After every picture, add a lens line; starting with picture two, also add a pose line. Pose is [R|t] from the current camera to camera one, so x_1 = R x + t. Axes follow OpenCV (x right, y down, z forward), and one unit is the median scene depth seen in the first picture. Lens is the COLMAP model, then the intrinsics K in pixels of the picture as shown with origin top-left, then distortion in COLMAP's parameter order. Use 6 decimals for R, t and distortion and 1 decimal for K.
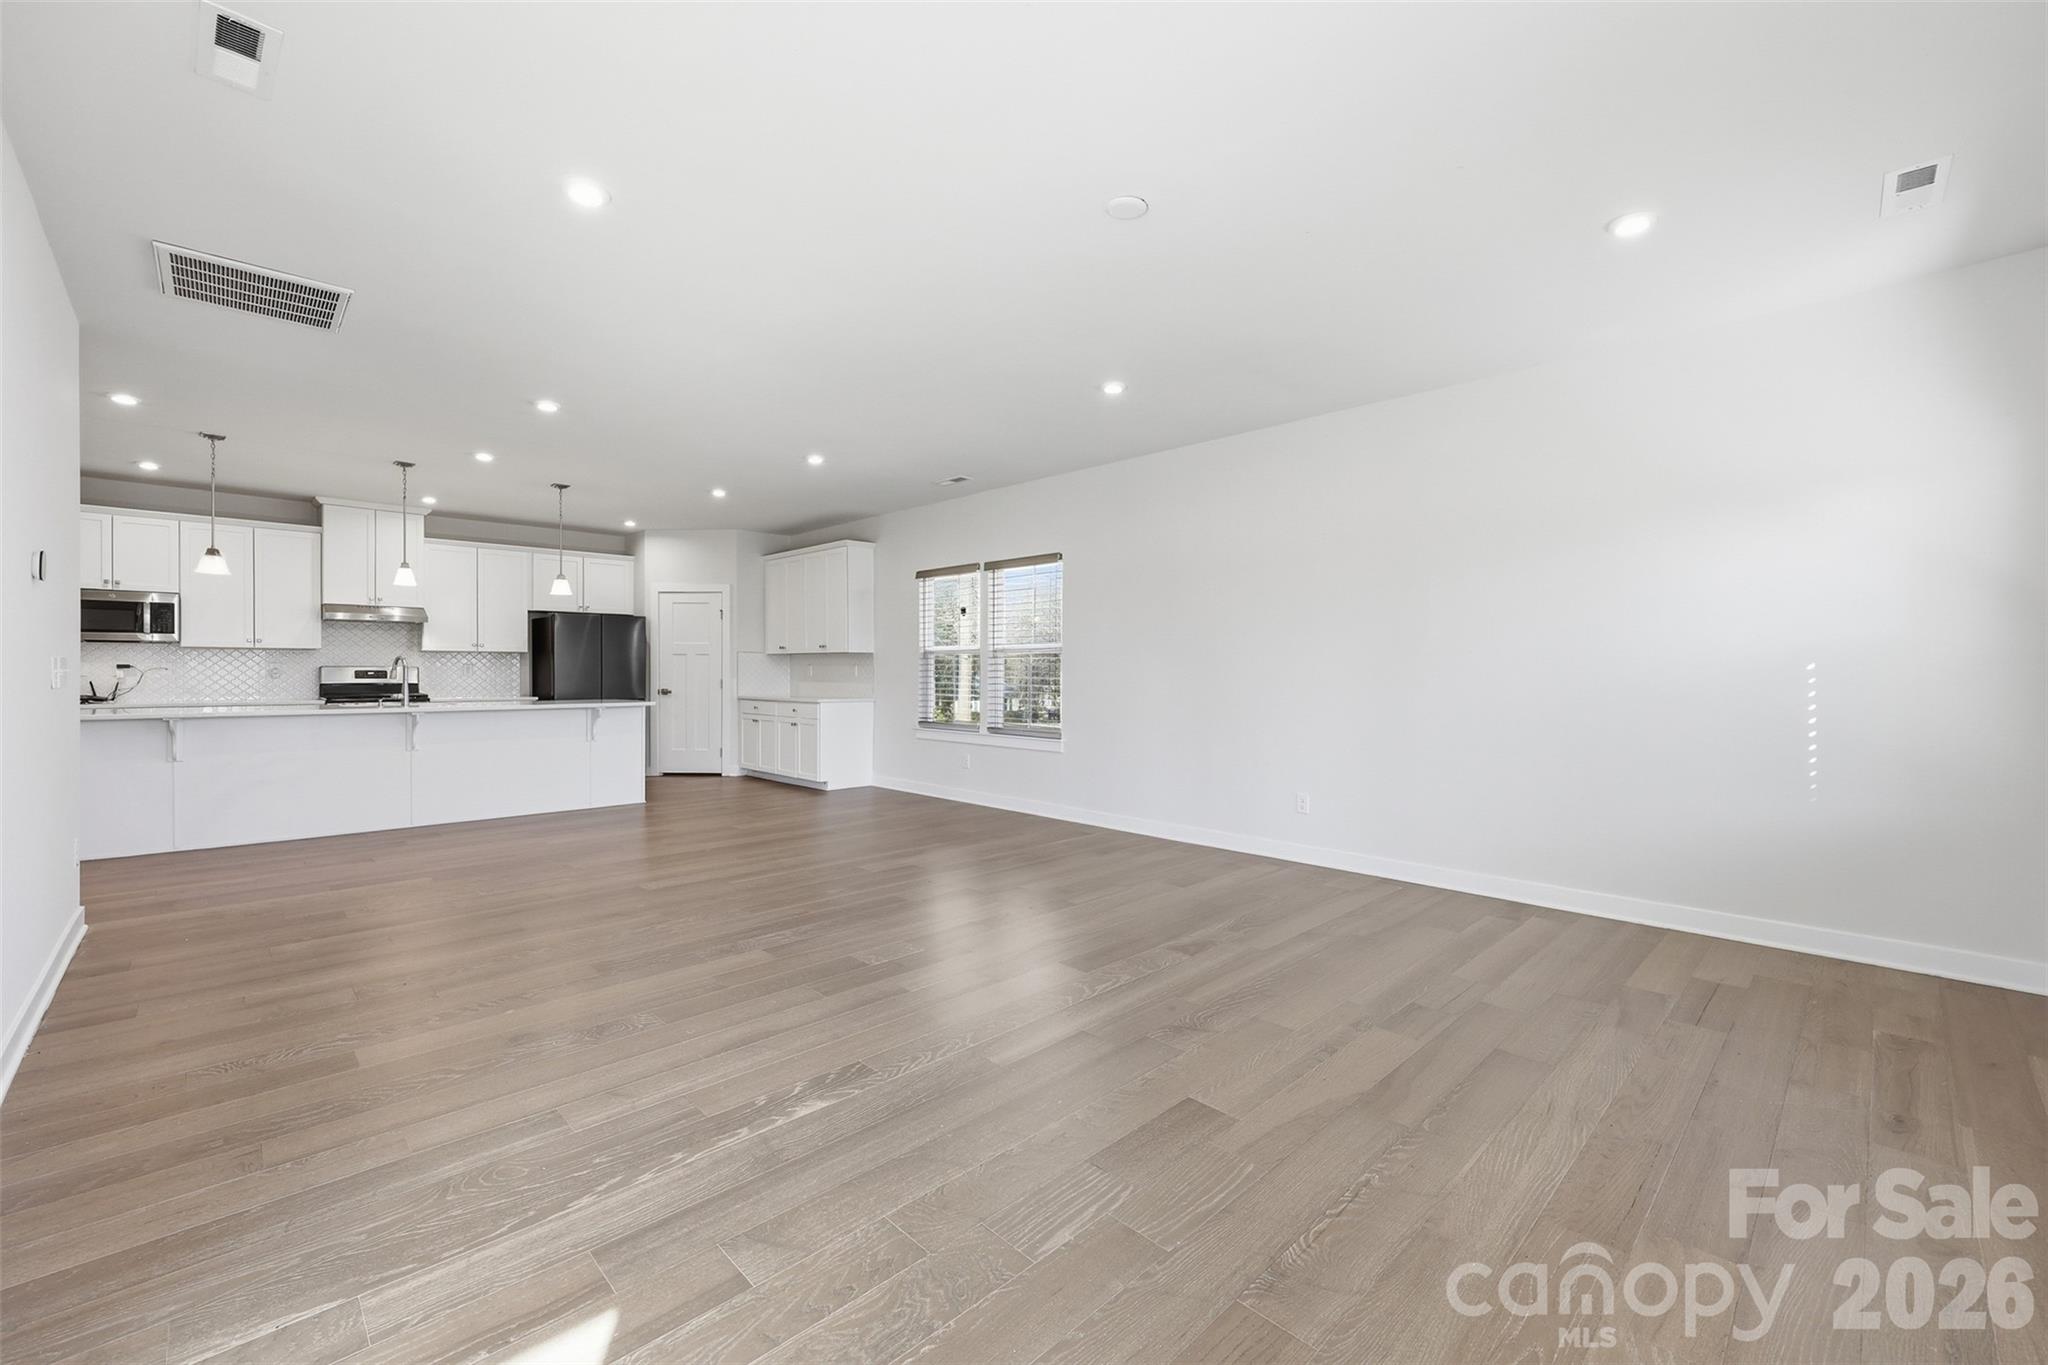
lens RADIAL K [[832.4, 0, 1025.6], [0, 832.4, 686.8], [0, 0, 1]] dist [0.000942, 0.000280]
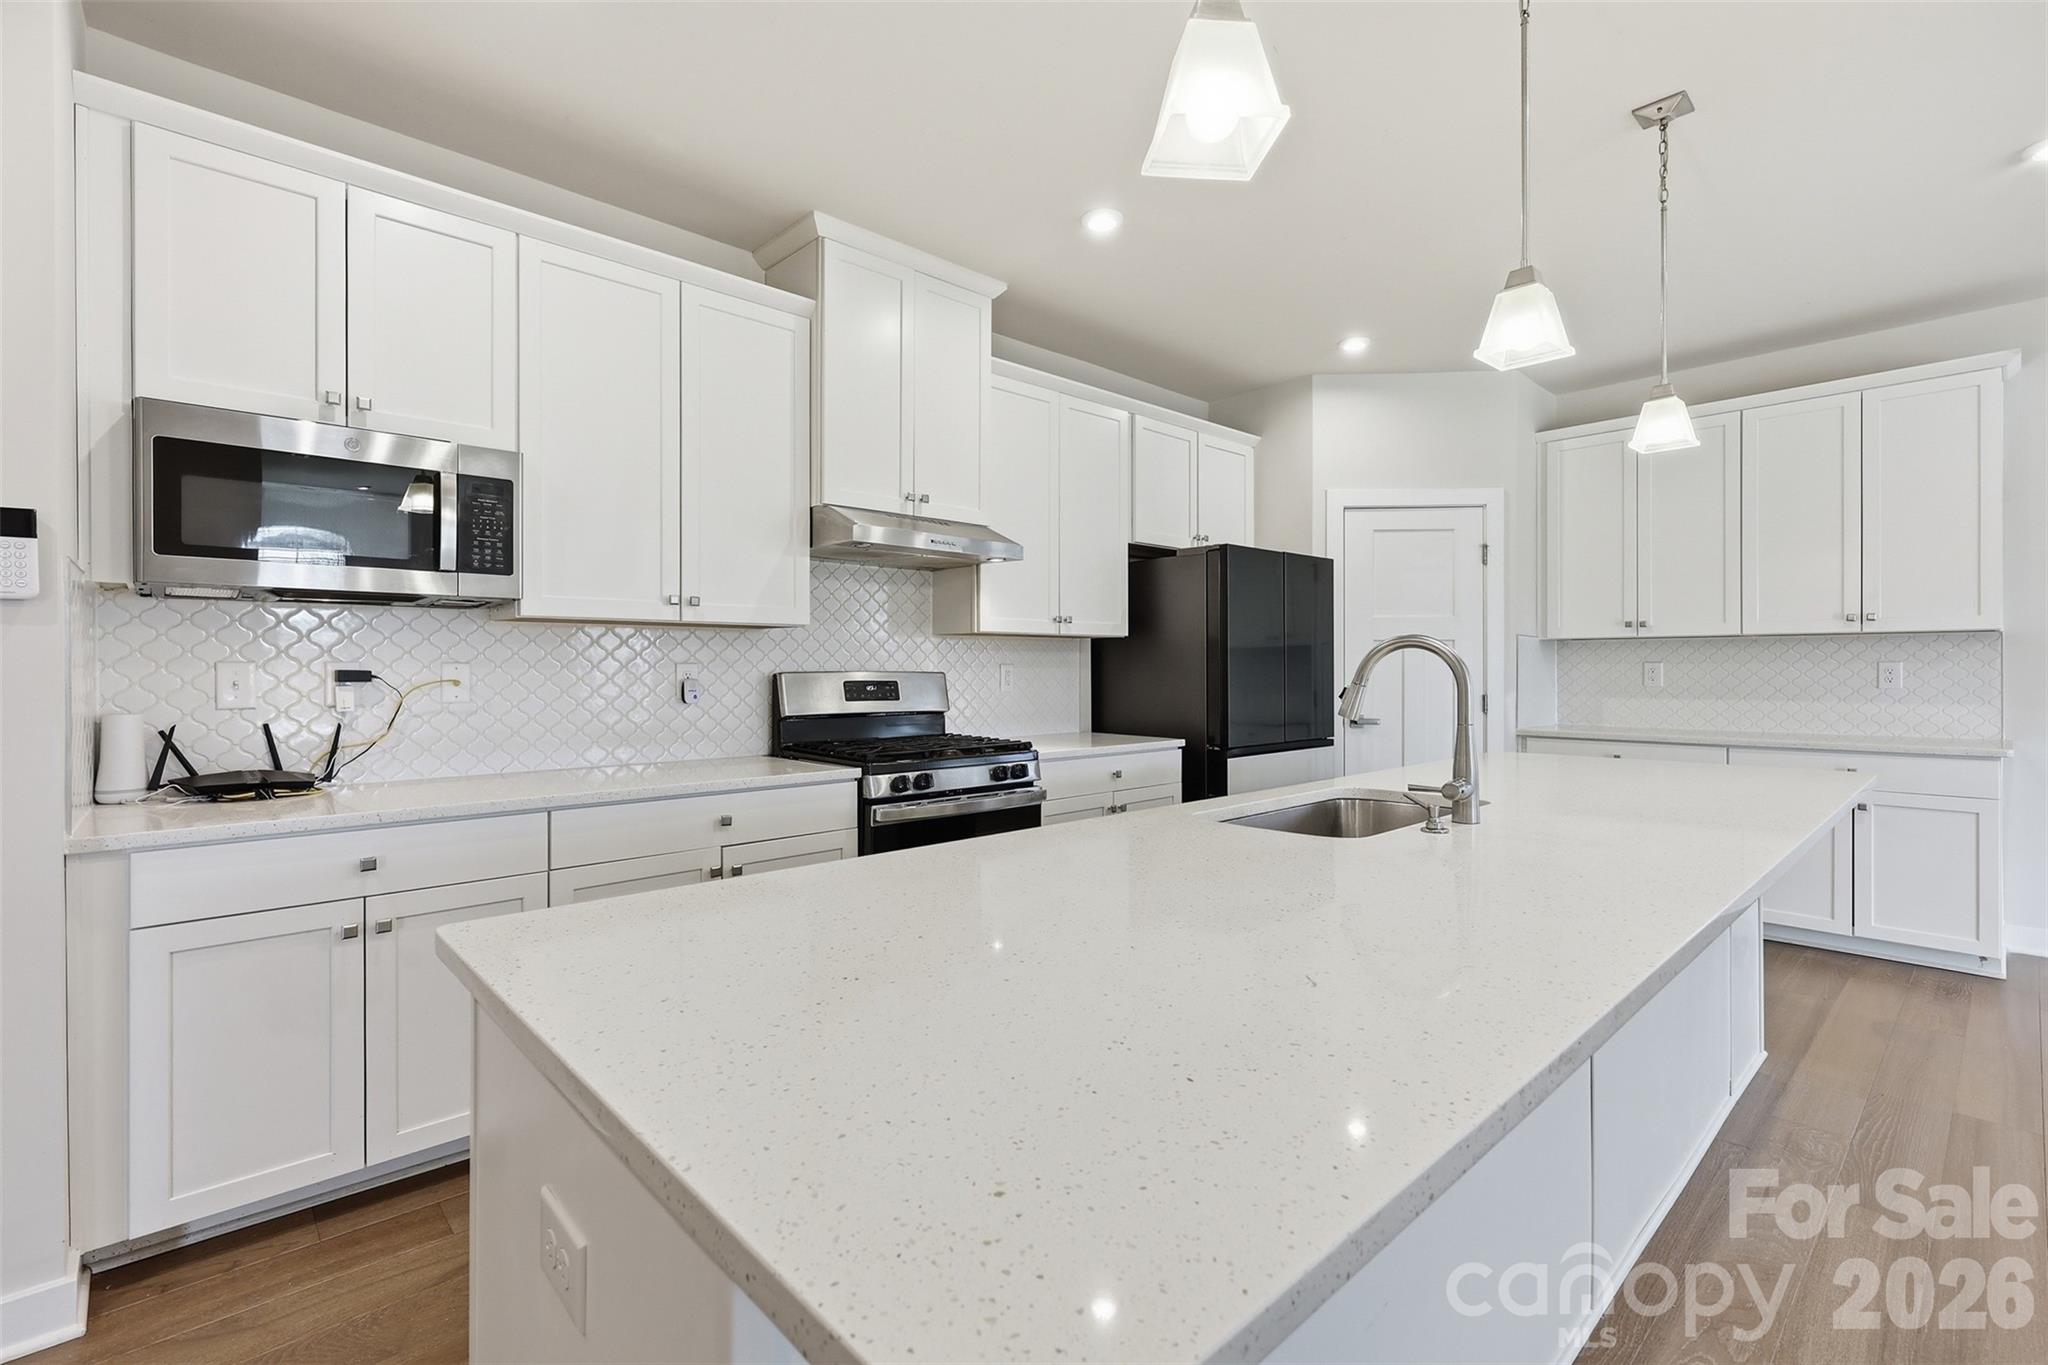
lens RADIAL K [[913.4, 0, 1026.0], [0, 913.4, 669.8], [0, 0, 1]] dist [0.001313, -0.000057]
pose [[0.999368, -0.004339, -0.035280, -0.770737], [0.003766, 0.999860, -0.016296, -0.019354], [0.035346, 0.016153, 0.999245, 0.621906]]
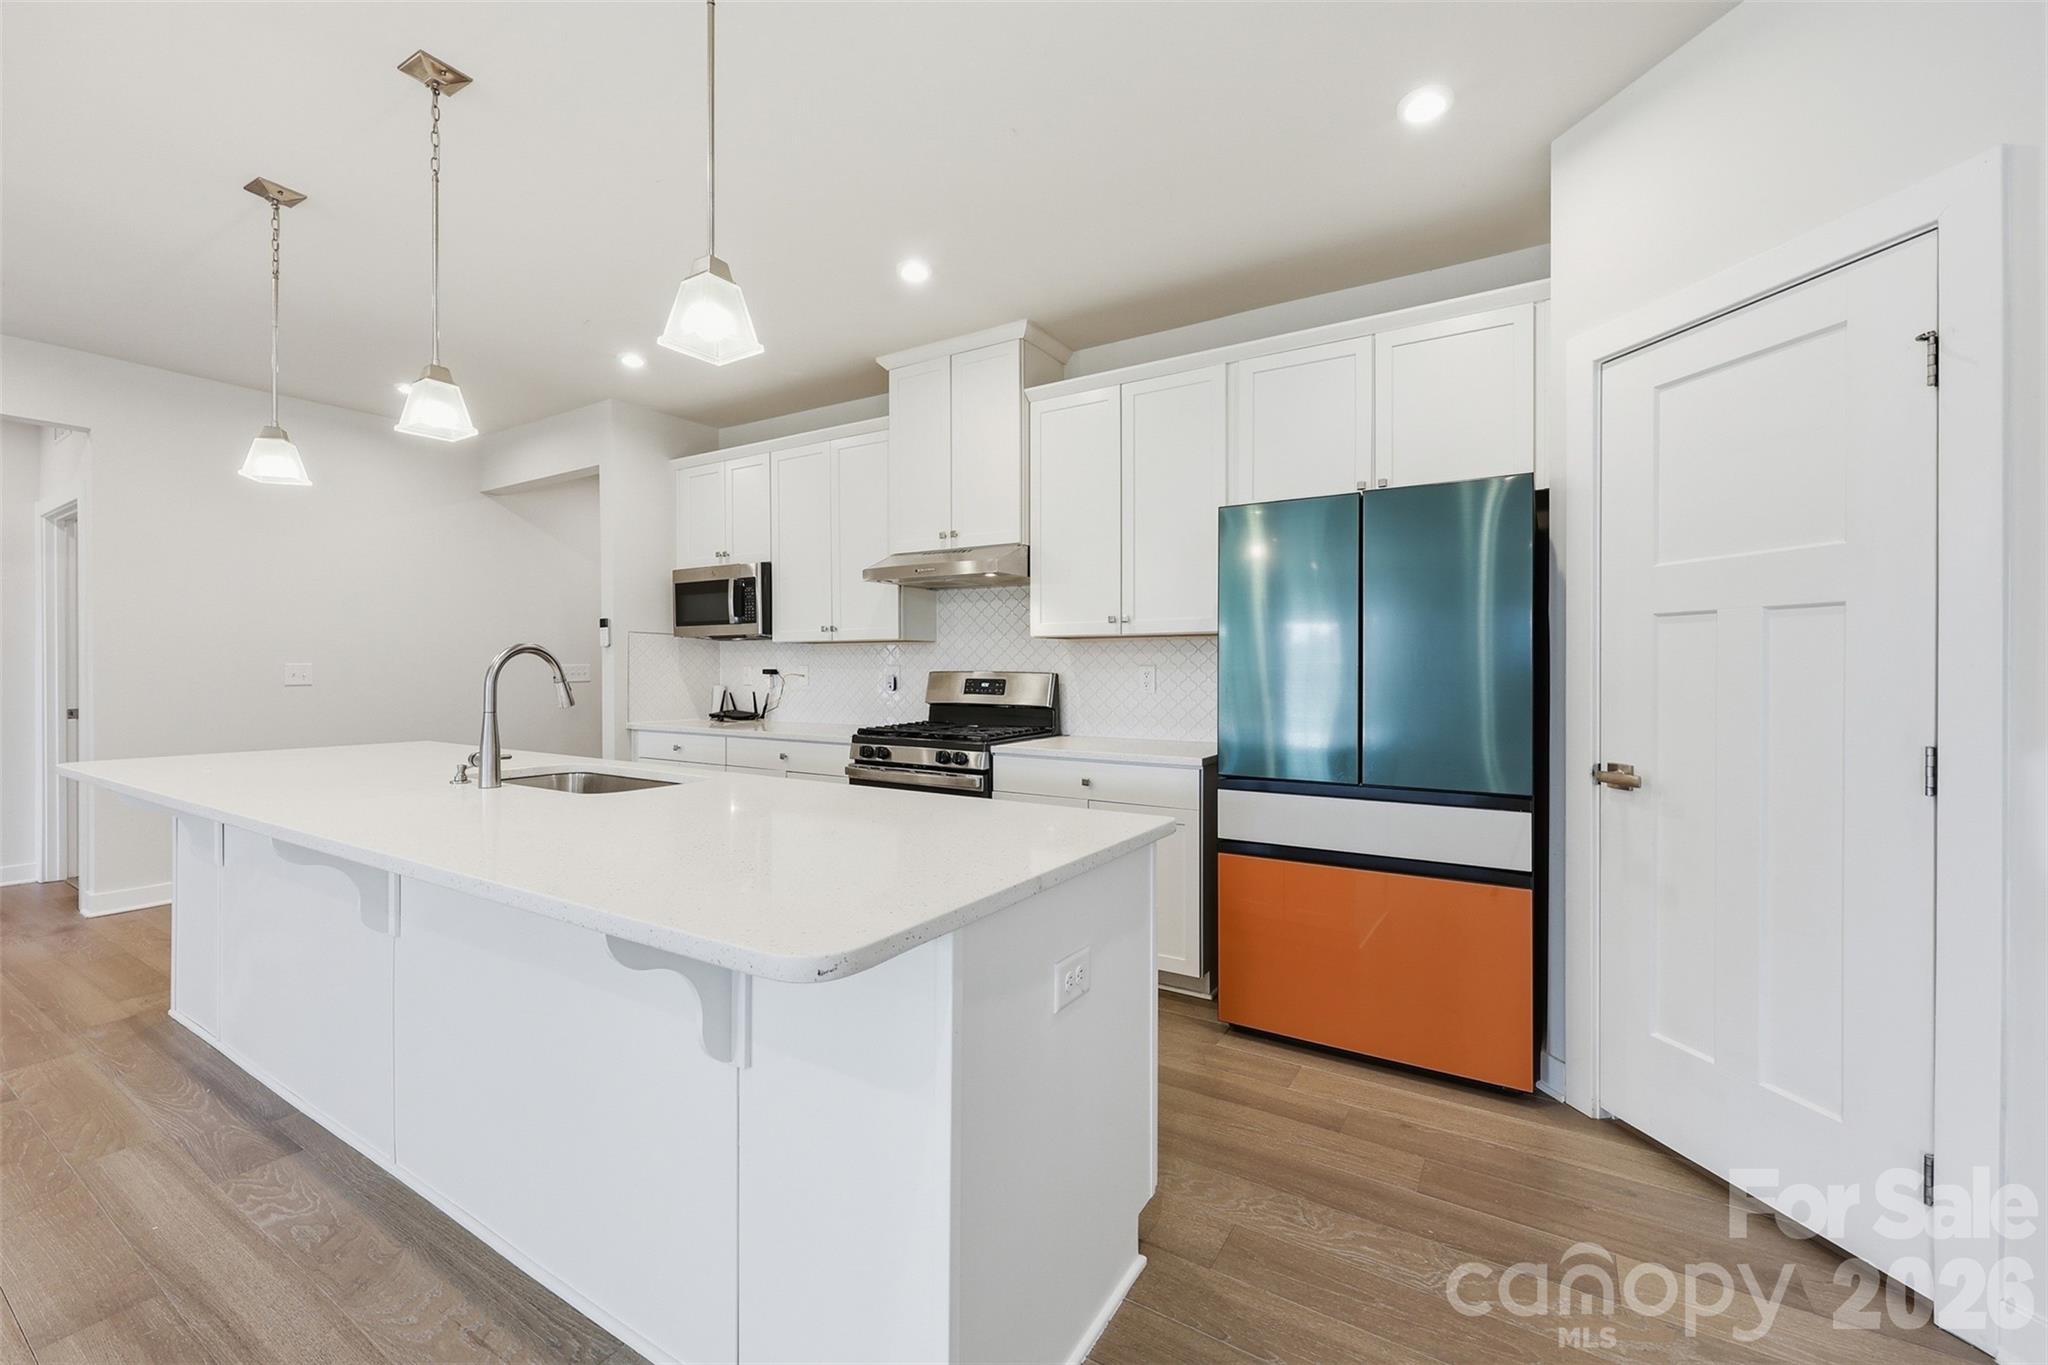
lens RADIAL K [[827.4, 0, 1026.0], [0, 827.4, 673.8], [0, 0, 1]] dist [-0.000545, 0.000325]
pose [[0.230959, 0.002212, -0.972961, -0.314693], [-0.019471, 0.999808, -0.002349, -0.024370], [0.972769, 0.019487, 0.230958, 1.005791]]
